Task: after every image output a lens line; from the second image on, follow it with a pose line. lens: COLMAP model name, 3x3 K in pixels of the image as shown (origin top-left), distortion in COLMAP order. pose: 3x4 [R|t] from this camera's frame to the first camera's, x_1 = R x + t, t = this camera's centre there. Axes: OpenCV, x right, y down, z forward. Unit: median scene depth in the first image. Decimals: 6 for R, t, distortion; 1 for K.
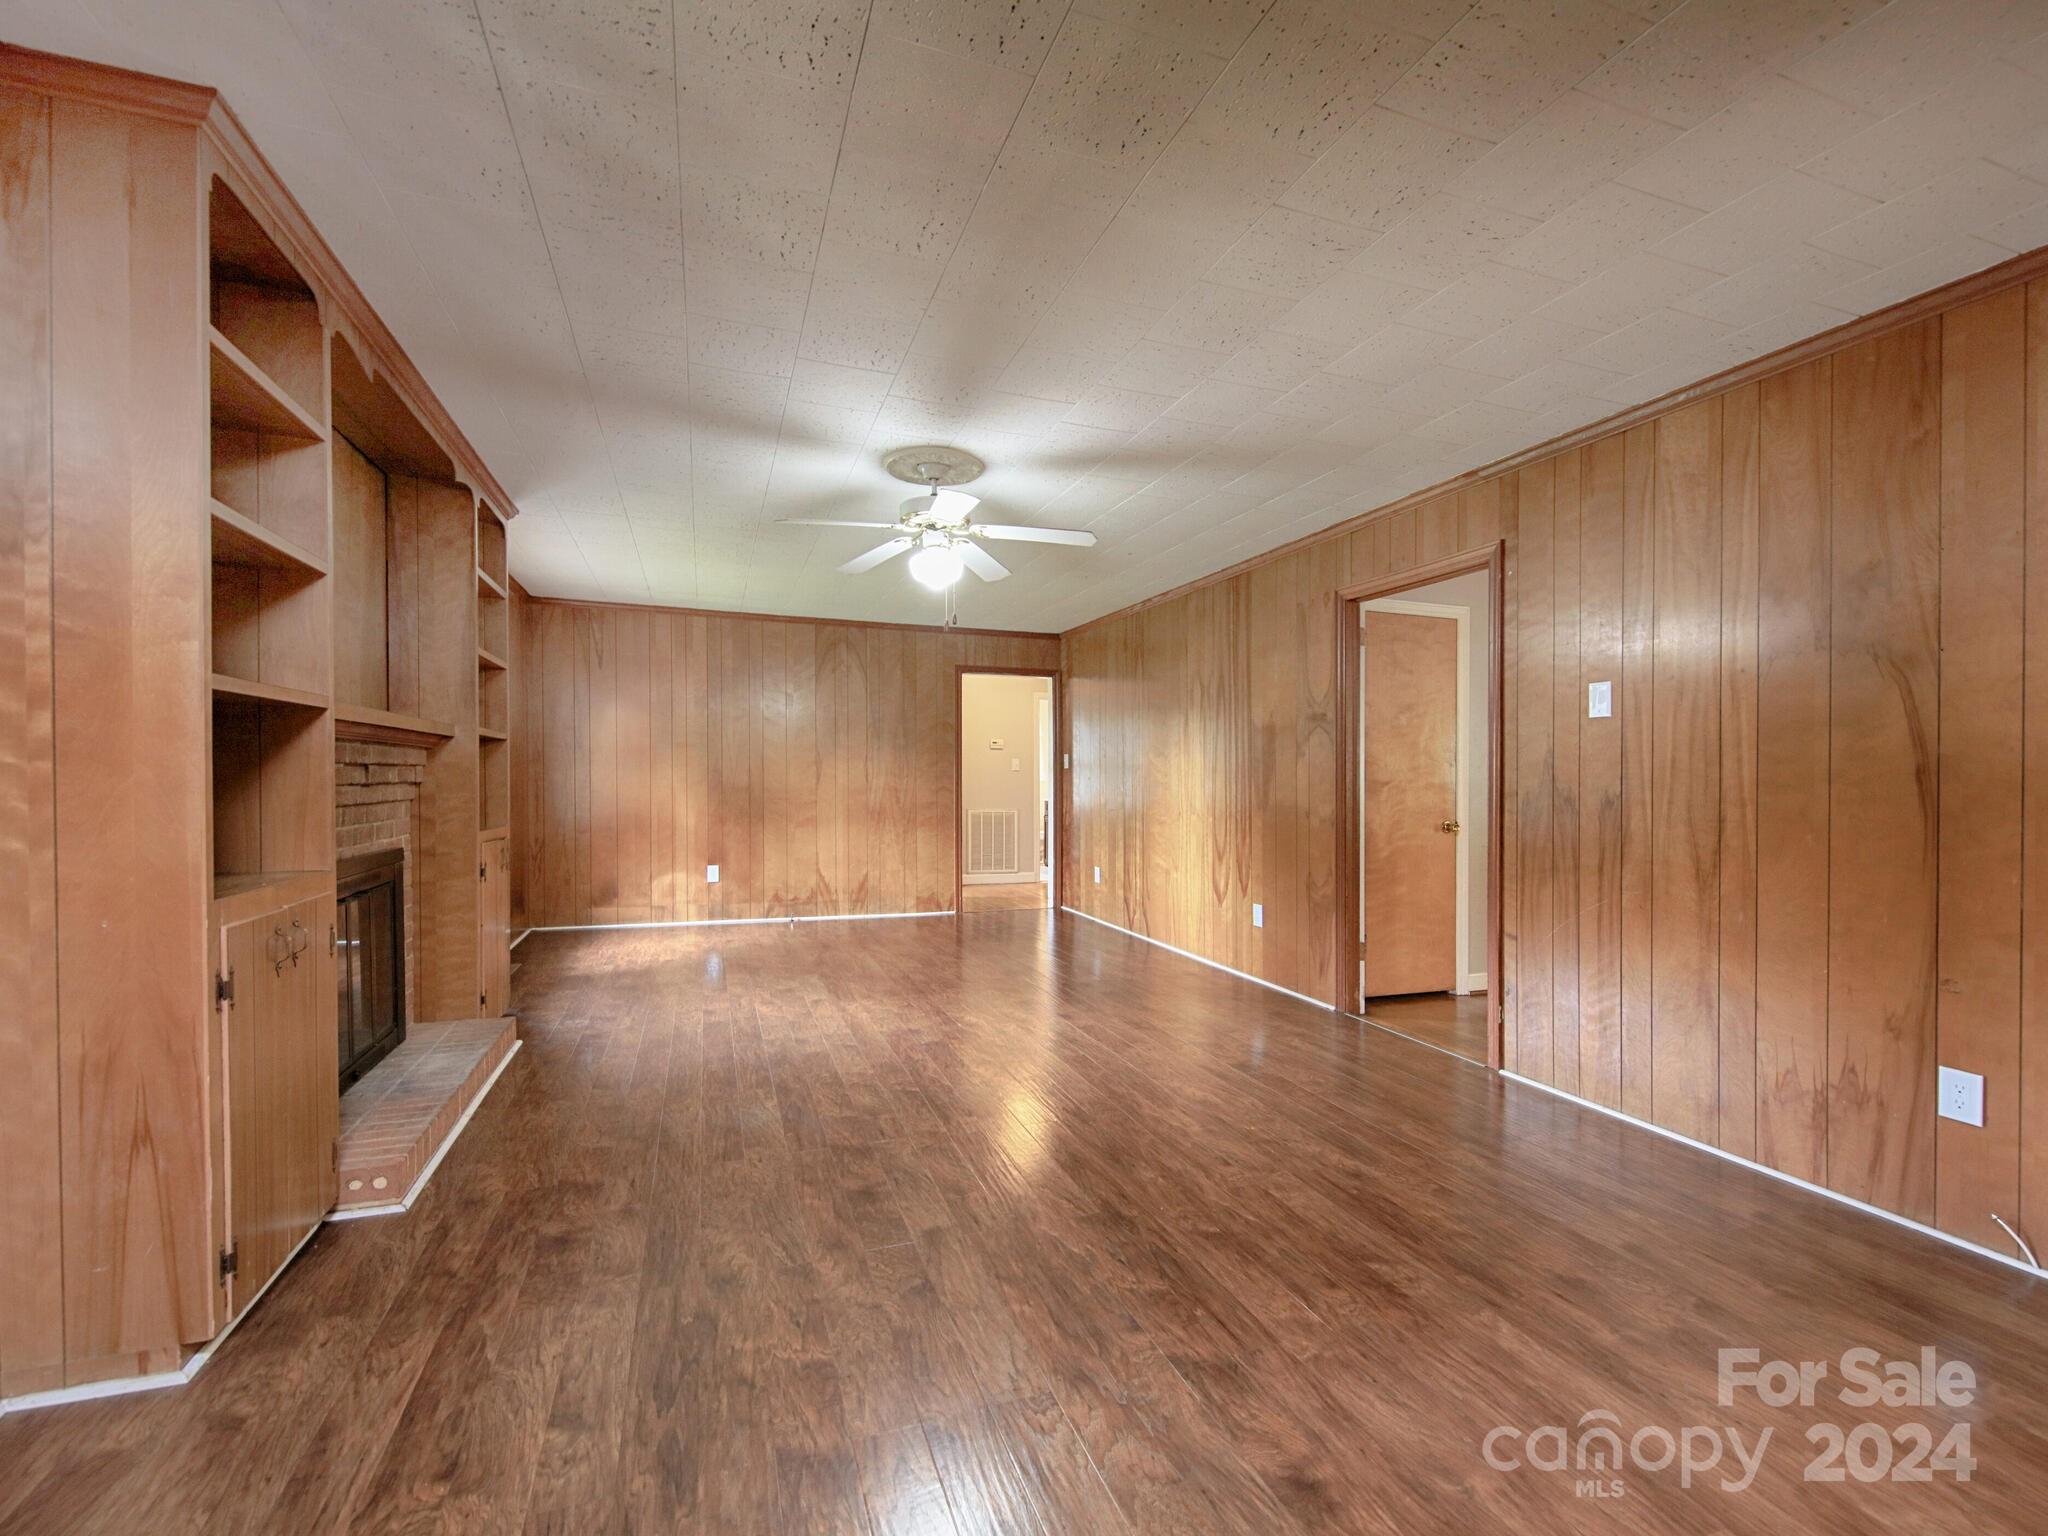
lens RADIAL K [[956.3, 0, 1007.3], [0, 956.3, 710.9], [0, 0, 1]] dist [-0.002189, -0.000901]
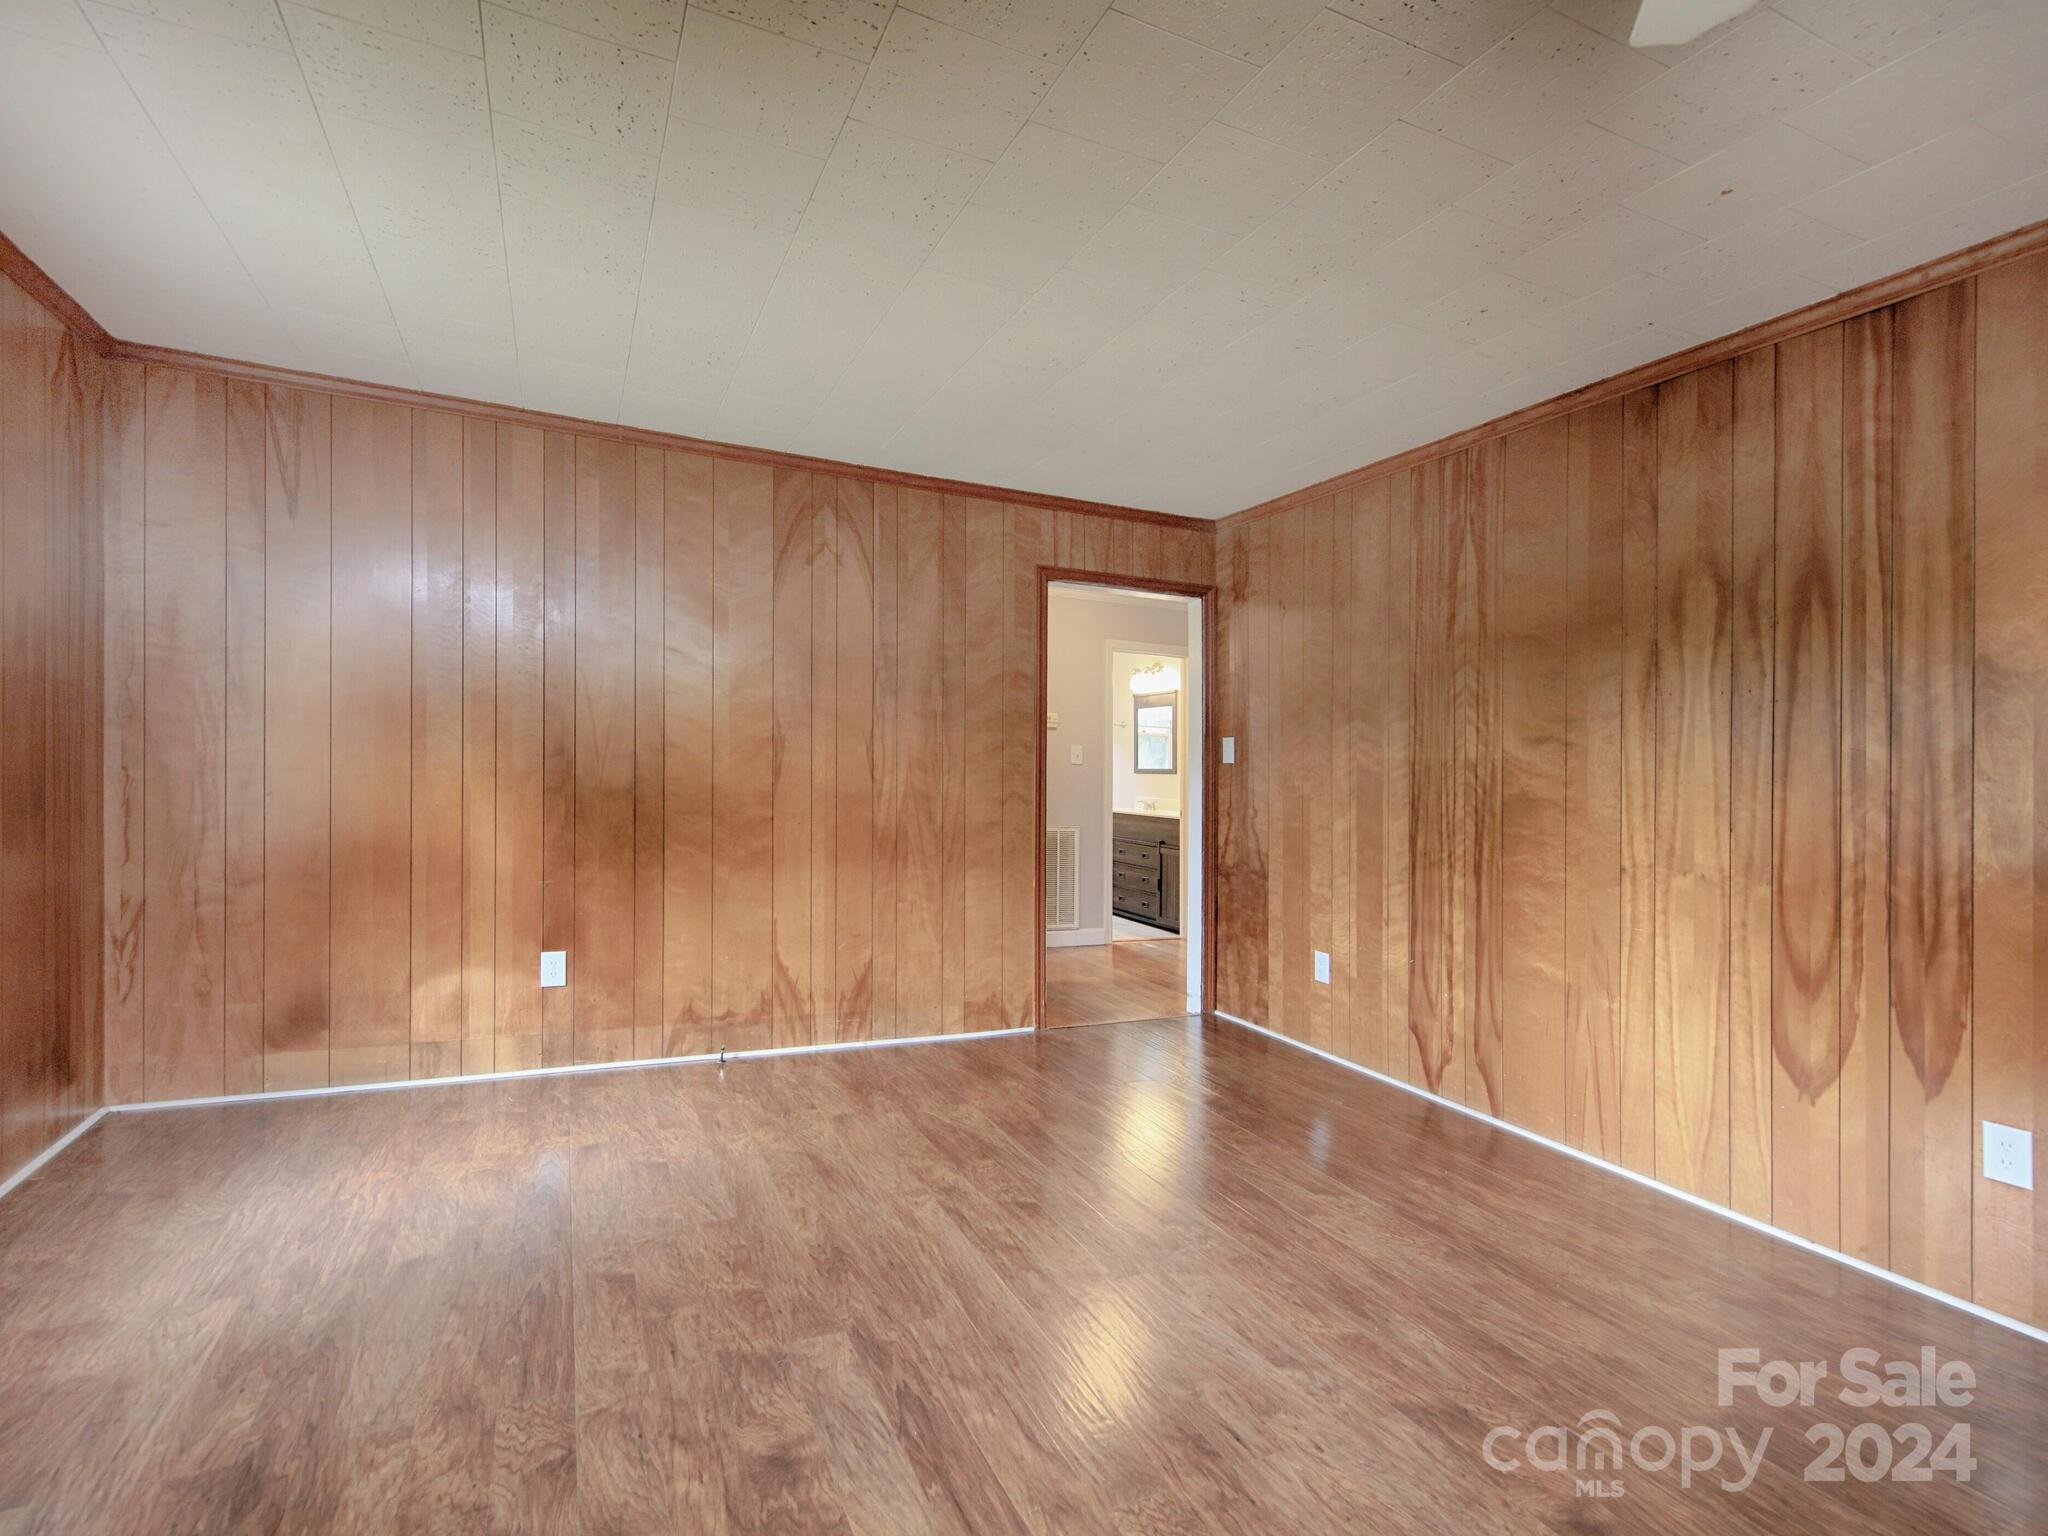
lens RADIAL K [[988.6, 0, 1012.2], [0, 988.6, 746.1], [0, 0, 1]] dist [0.014523, -0.007001]
pose [[0.996537, 0.020409, 0.080610, -0.119272], [-0.023697, 0.998917, 0.040052, 0.033587], [-0.079705, -0.041824, 0.995941, 0.482645]]
